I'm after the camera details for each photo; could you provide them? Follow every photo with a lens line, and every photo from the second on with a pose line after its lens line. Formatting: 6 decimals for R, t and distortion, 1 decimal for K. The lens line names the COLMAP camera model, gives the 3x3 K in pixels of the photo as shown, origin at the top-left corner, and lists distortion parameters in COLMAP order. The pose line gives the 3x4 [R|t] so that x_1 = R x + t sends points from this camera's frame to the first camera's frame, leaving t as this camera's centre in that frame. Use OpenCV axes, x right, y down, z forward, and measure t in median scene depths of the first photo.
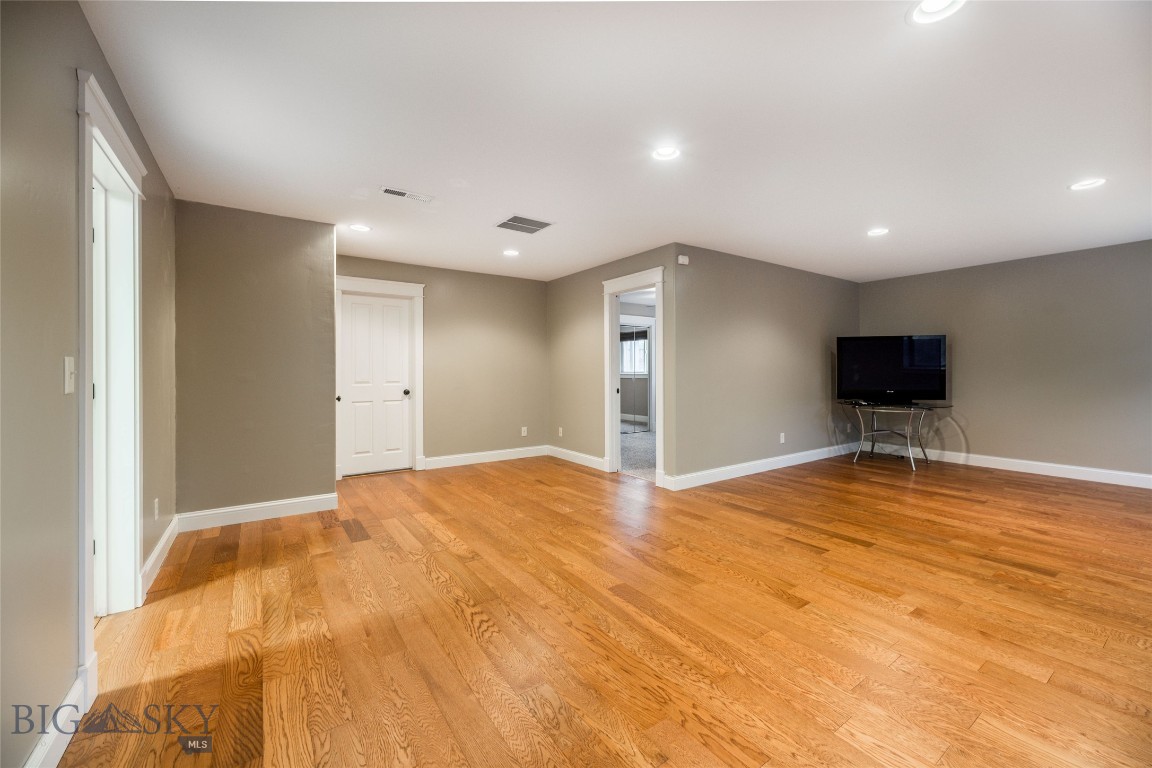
lens RADIAL K [[472.9, 0, 592.4], [0, 472.9, 367.3], [0, 0, 1]] dist [0.000534, 0.000025]
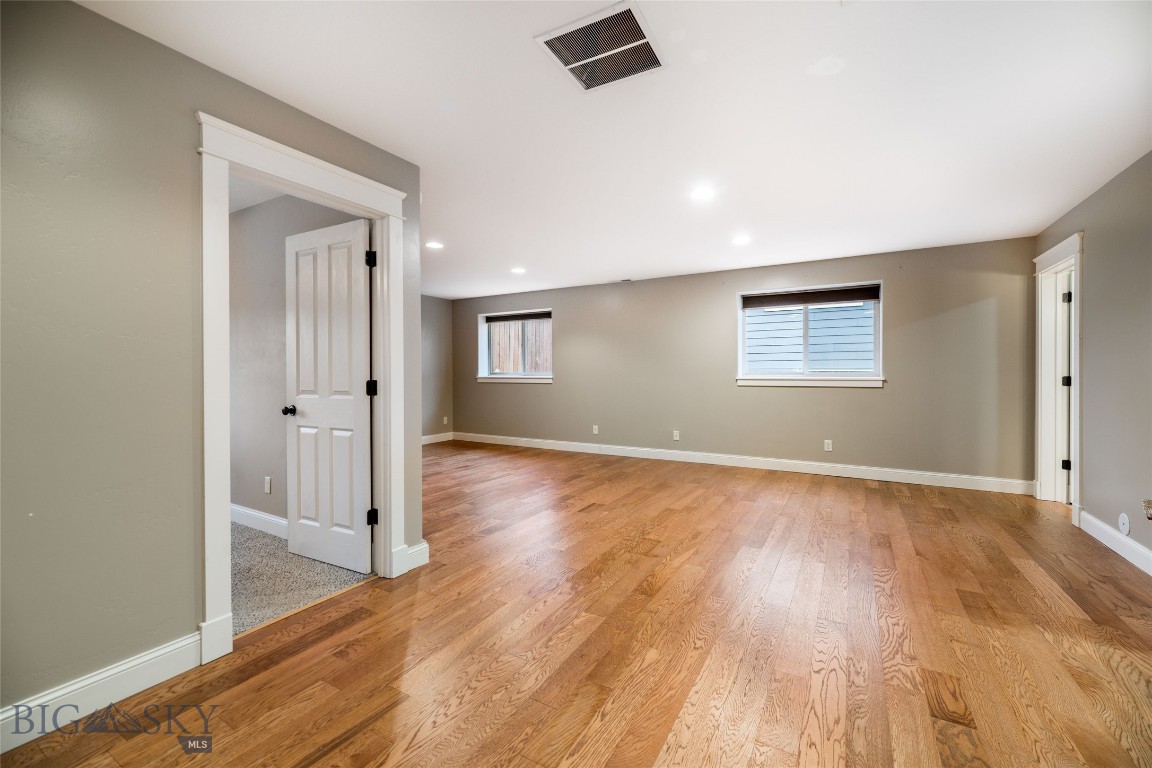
lens RADIAL K [[472.9, 0, 592.4], [0, 472.9, 367.3], [0, 0, 1]] dist [0.000534, 0.000025]
pose [[-0.440231, 0.012768, 0.897794, -0.709208], [-0.001914, 0.999883, -0.015158, 0.014746], [-0.897882, -0.008391, -0.440156, 1.557559]]
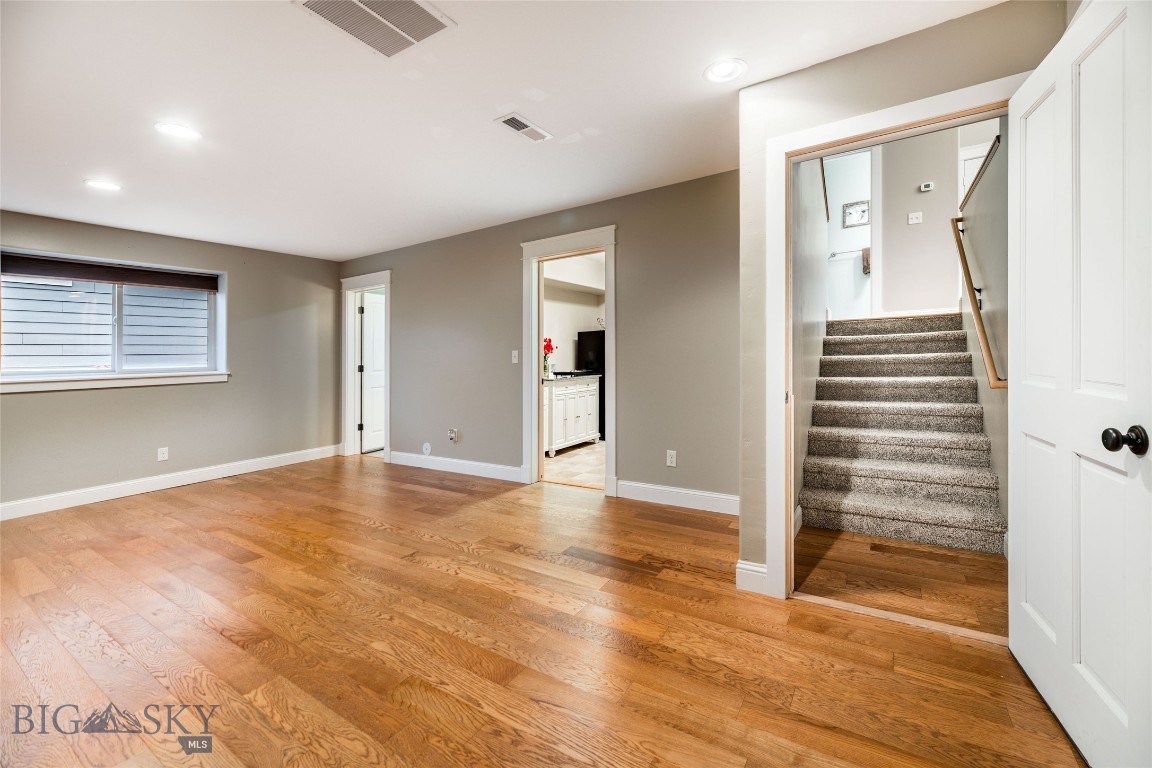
lens RADIAL K [[463.2, 0, 586.2], [0, 463.2, 379.8], [0, 0, 1]] dist [0.000293, -0.000086]
pose [[-0.920220, 0.050628, -0.388114, -0.216528], [0.034784, 0.998254, 0.047746, 0.016819], [0.389854, 0.030436, -0.920374, 1.859074]]
